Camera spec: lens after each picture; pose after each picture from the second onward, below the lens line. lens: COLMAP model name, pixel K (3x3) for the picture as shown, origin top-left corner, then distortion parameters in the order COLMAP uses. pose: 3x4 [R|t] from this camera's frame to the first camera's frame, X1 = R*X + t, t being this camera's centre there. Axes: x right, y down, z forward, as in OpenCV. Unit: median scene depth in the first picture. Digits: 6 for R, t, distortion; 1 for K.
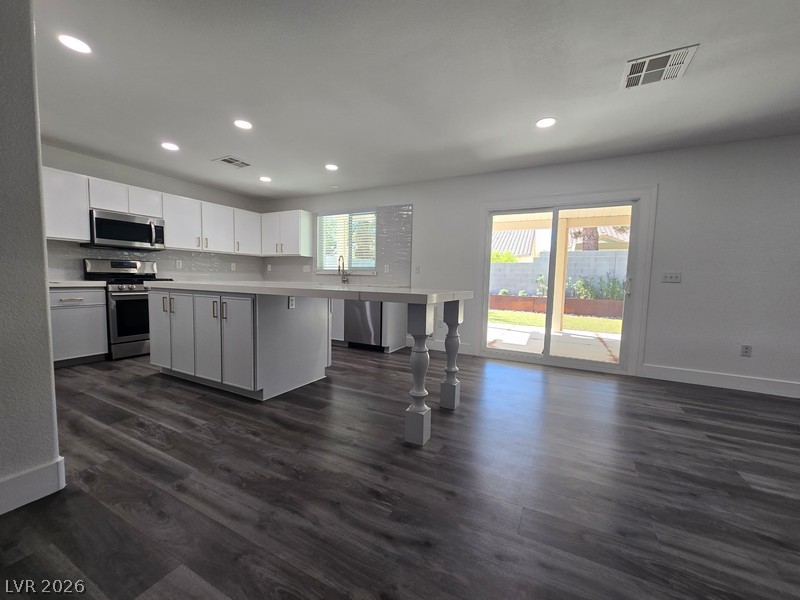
lens RADIAL K [[326.1, 0, 401.2], [0, 326.1, 303.1], [0, 0, 1]] dist [0.002220, 0.000352]
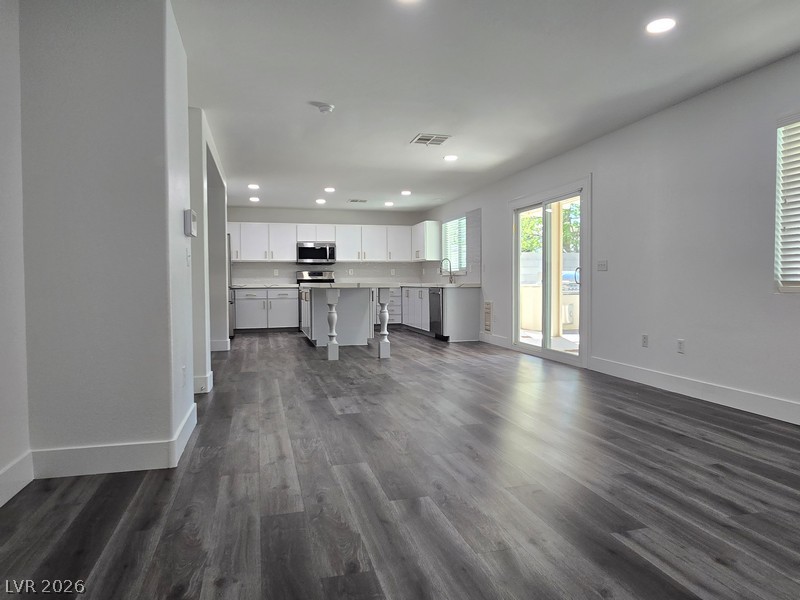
lens RADIAL K [[523.1, 0, 402.5], [0, 523.1, 299.7], [0, 0, 1]] dist [0.000783, 0.000366]
pose [[0.679354, -0.002636, -0.733806, 1.329224], [-0.034846, 0.998750, -0.035848, 0.084357], [0.732983, 0.049923, 0.678413, -0.409830]]
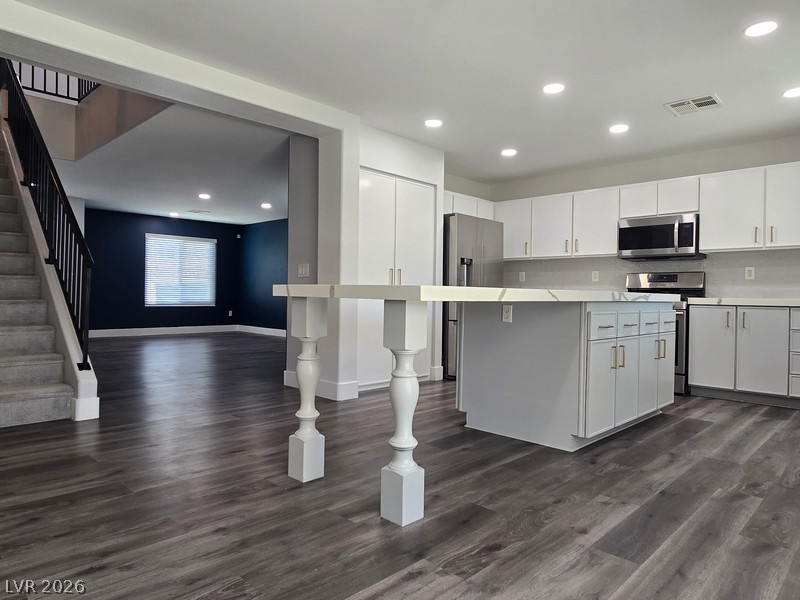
lens RADIAL K [[523.1, 0, 402.5], [0, 523.1, 299.7], [0, 0, 1]] dist [0.000783, 0.000366]
pose [[-0.293318, -0.016778, -0.955868, 0.610537], [-0.093334, 0.995572, 0.011166, -0.018450], [0.951448, 0.092490, -0.293585, 0.799979]]
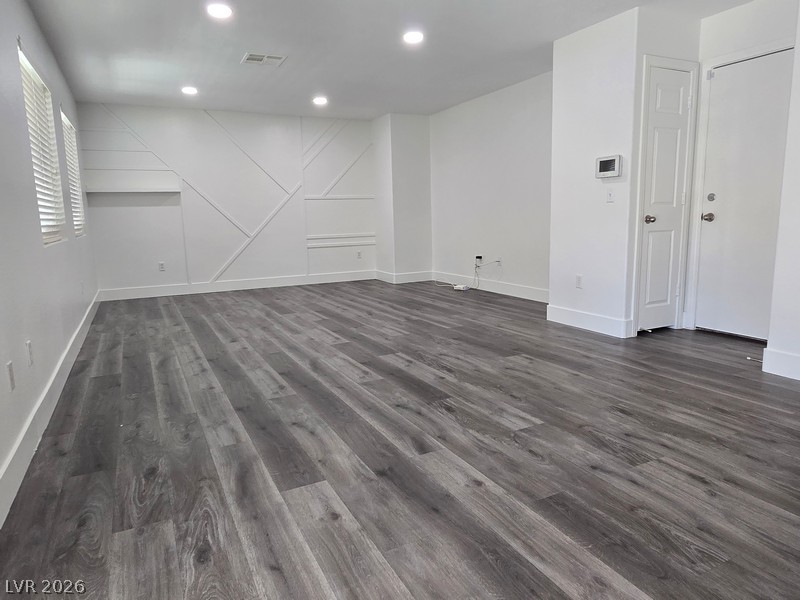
lens RADIAL K [[523.1, 0, 402.5], [0, 523.1, 299.7], [0, 0, 1]] dist [0.000783, 0.000366]
pose [[-0.815545, -0.096003, 0.570675, 0.241664], [0.046769, 0.971983, 0.230350, -0.055346], [-0.576800, 0.214551, -0.788206, 0.956237]]
